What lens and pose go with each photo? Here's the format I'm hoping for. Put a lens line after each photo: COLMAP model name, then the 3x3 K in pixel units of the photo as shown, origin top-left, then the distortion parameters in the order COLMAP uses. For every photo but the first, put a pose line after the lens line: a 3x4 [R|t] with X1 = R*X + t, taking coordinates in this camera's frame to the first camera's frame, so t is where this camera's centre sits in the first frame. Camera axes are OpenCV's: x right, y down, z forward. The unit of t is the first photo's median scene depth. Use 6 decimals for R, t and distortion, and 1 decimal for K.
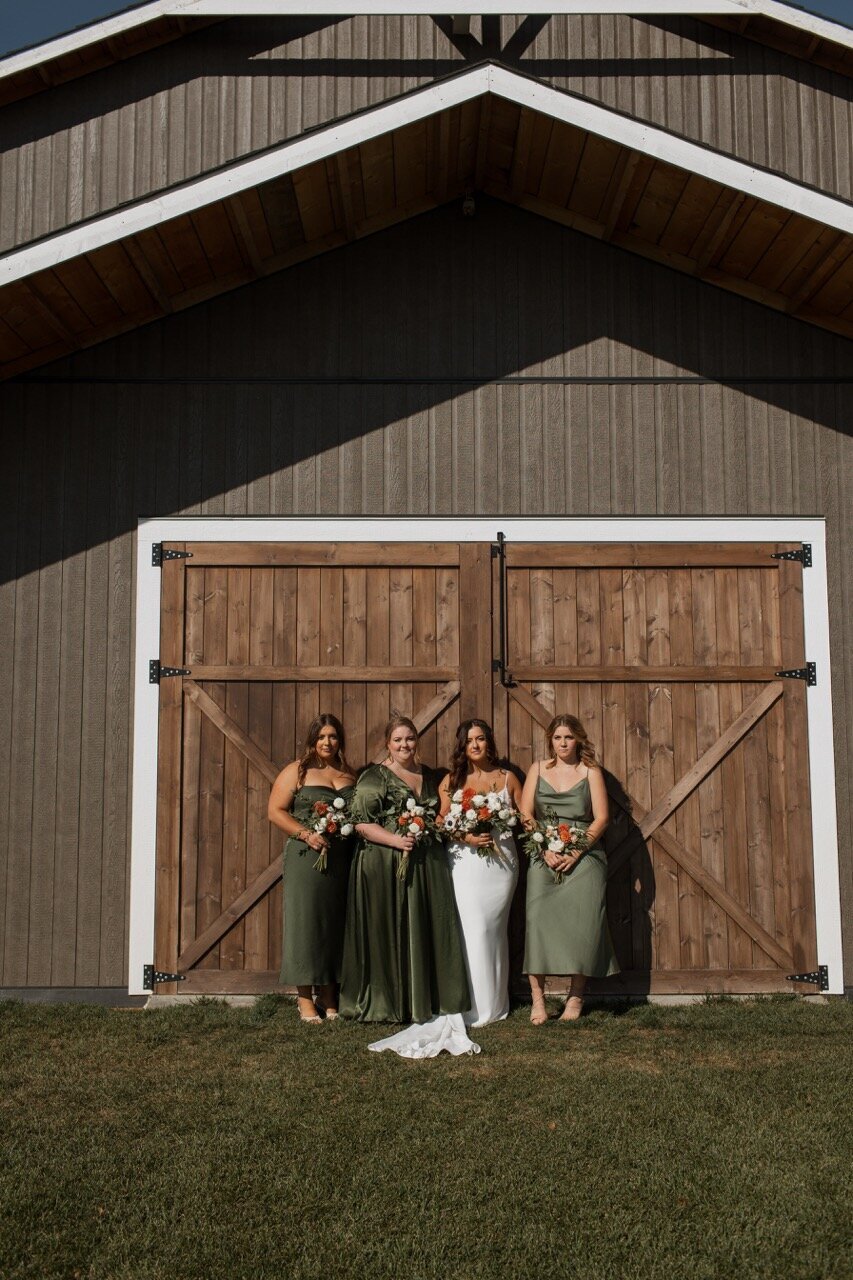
lens RADIAL K [[1392.9, 0, 423.1], [0, 1392.9, 636.5], [0, 0, 1]] dist [0.054419, 0.000000]
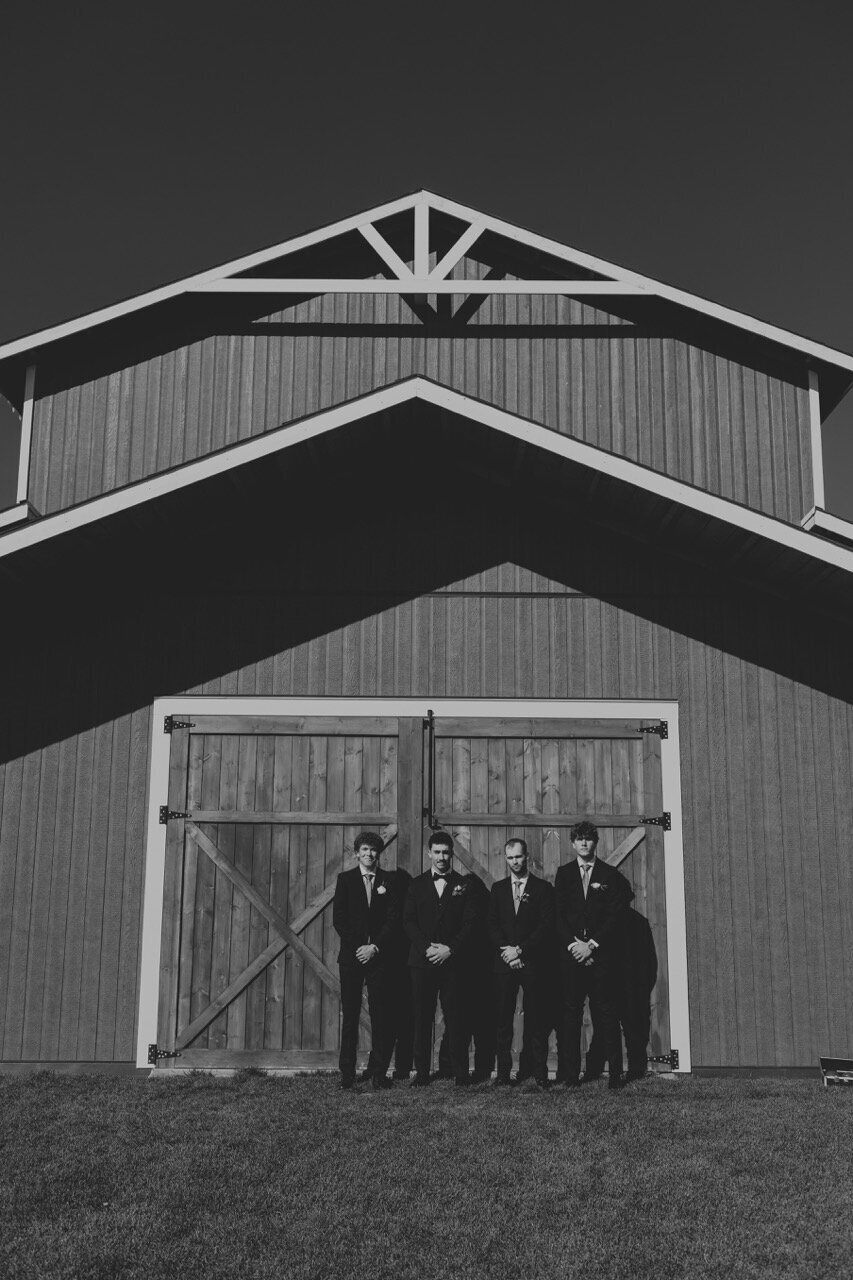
lens RADIAL K [[1392.9, 0, 428.8], [0, 1392.9, 644.0], [0, 0, 1]] dist [0.054419, 0.000000]
pose [[0.999942, 0.008683, -0.006357, 0.061726], [-0.009195, 0.996288, -0.085589, -0.024253], [0.005590, 0.085643, 0.996310, -0.308880]]
